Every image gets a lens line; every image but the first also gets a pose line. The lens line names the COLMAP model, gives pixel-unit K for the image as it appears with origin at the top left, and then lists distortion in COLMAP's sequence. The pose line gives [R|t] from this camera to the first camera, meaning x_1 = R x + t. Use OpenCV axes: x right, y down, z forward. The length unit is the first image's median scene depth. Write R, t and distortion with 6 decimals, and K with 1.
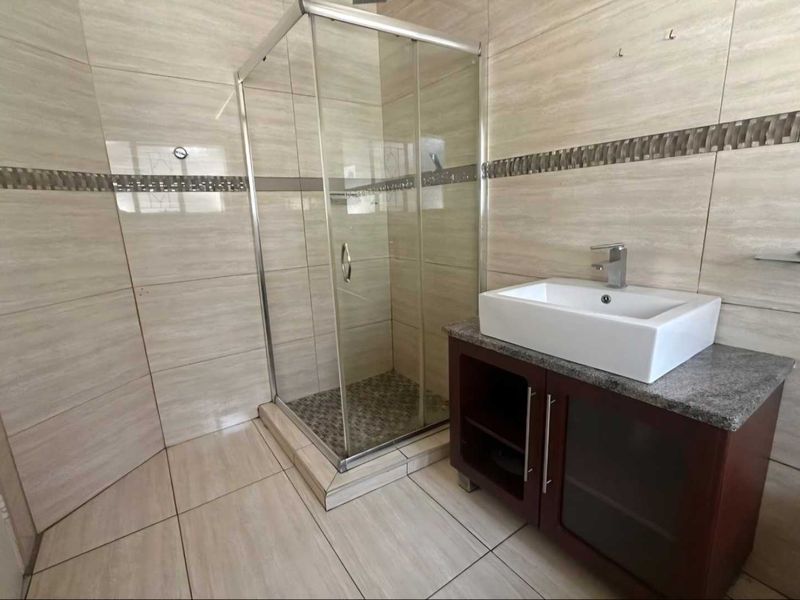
lens RADIAL K [[387.5, 0, 399.2], [0, 387.5, 301.6], [0, 0, 1]] dist [0.000588, 0.000023]
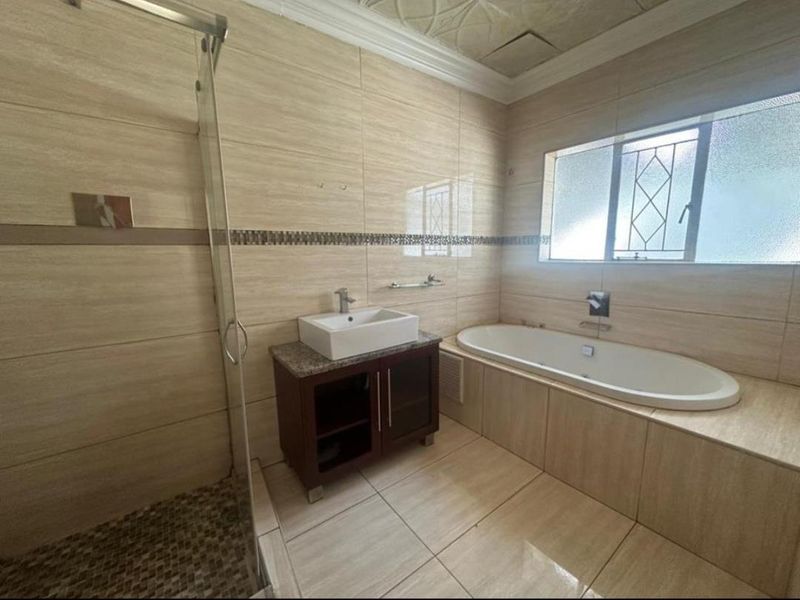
lens RADIAL K [[322.7, 0, 399.8], [0, 322.7, 299.1], [0, 0, 1]] dist [0.002034, 0.000136]
pose [[-0.035567, -0.112573, 0.993007, -0.899790], [0.240139, 0.963560, 0.117836, -0.204177], [-0.970087, 0.242651, -0.007238, 0.720928]]
